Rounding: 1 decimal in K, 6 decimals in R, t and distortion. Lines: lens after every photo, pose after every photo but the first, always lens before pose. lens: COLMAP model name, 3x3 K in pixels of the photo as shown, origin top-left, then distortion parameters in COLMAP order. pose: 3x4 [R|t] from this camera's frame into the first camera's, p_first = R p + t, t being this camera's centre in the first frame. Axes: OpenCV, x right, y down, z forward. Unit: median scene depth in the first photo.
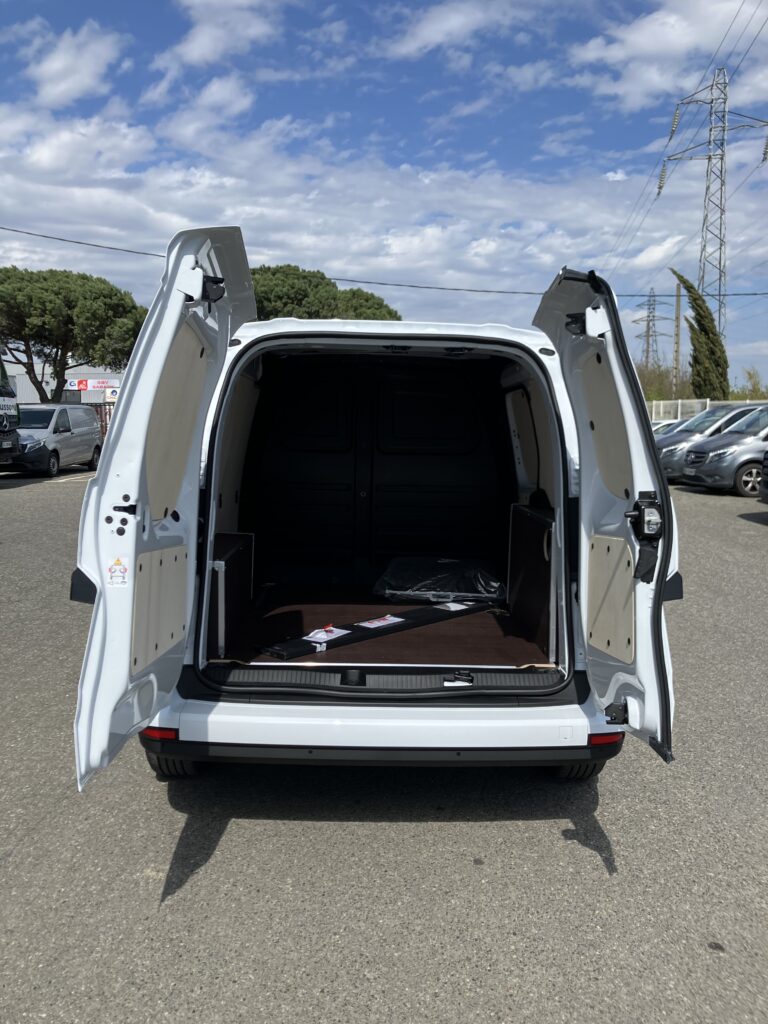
lens RADIAL K [[850.2, 0, 381.3], [0, 850.2, 505.0], [0, 0, 1]] dist [0.004115, -0.020540]
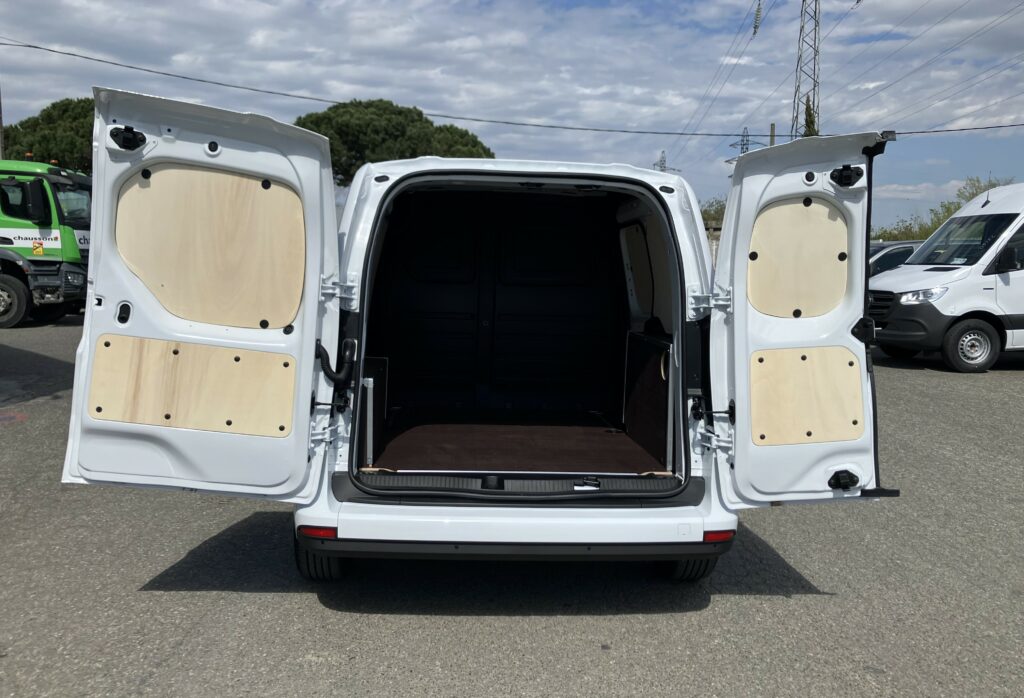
lens RADIAL K [[868.1, 0, 508.8], [0, 868.1, 347.7], [0, 0, 1]] dist [0.014812, -0.062869]
pose [[0.999073, 0.002905, 0.042961, -0.058413], [-0.002985, 0.999994, 0.001790, 0.024231], [-0.042956, -0.001917, 0.999075, -0.123055]]
